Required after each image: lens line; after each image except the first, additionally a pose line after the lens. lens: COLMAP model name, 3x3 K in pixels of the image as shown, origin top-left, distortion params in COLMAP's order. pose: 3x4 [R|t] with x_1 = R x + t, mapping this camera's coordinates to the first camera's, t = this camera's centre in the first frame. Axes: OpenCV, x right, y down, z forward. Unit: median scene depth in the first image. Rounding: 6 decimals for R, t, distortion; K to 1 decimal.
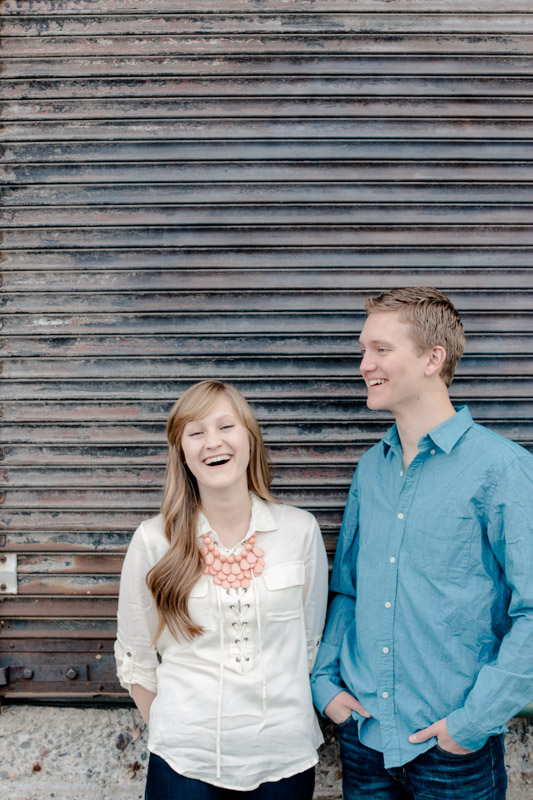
lens RADIAL K [[1176.0, 0, 266.0], [0, 1176.0, 399.3], [0, 0, 1]] dist [-0.128530, 0.000000]
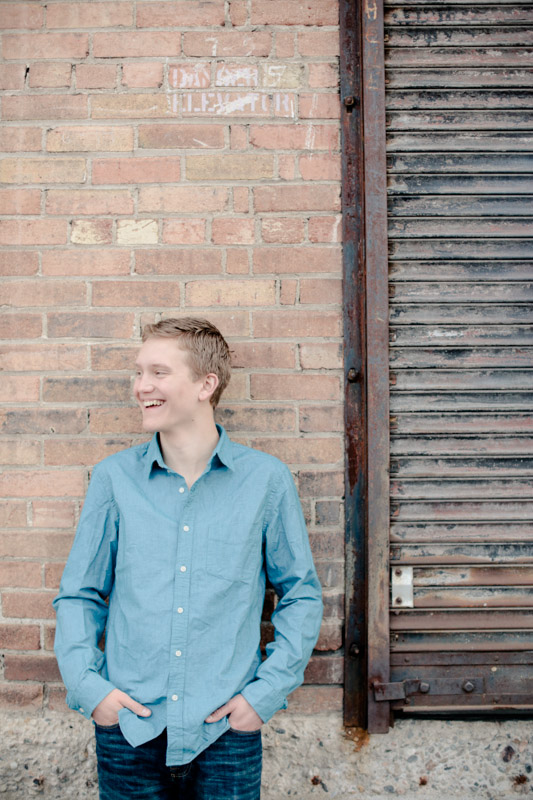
lens RADIAL K [[1176.0, 0, 266.8], [0, 1176.0, 399.8], [0, 0, 1]] dist [-0.128530, 0.000000]
pose [[0.999433, -0.001788, -0.033622, -0.302651], [0.001539, 0.999971, -0.007438, -0.002393], [0.033635, 0.007382, 0.999407, -0.001535]]
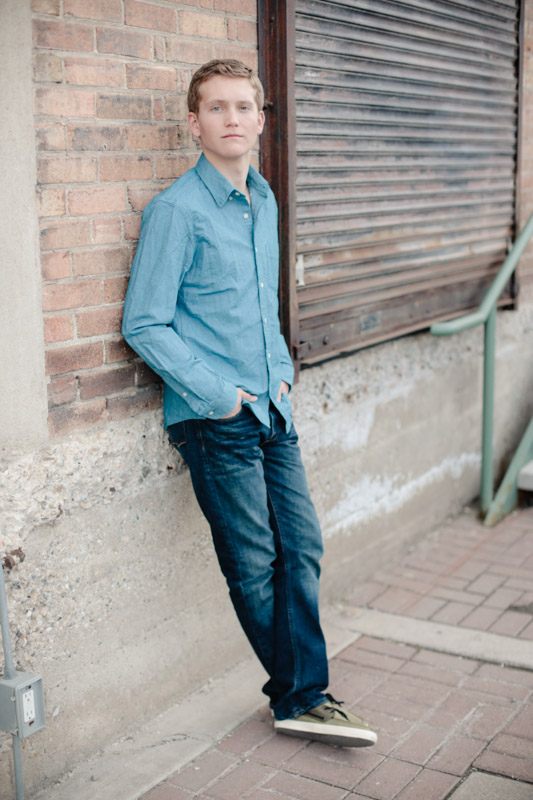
lens RADIAL K [[1176.0, 0, 267.0], [0, 1176.0, 400.9], [0, 0, 1]] dist [-0.128530, 0.000000]
pose [[0.520392, -0.172006, 0.836425, -1.350231], [-0.002011, 0.979253, 0.202629, 0.027187], [-0.853925, -0.107129, 0.509249, 0.348290]]
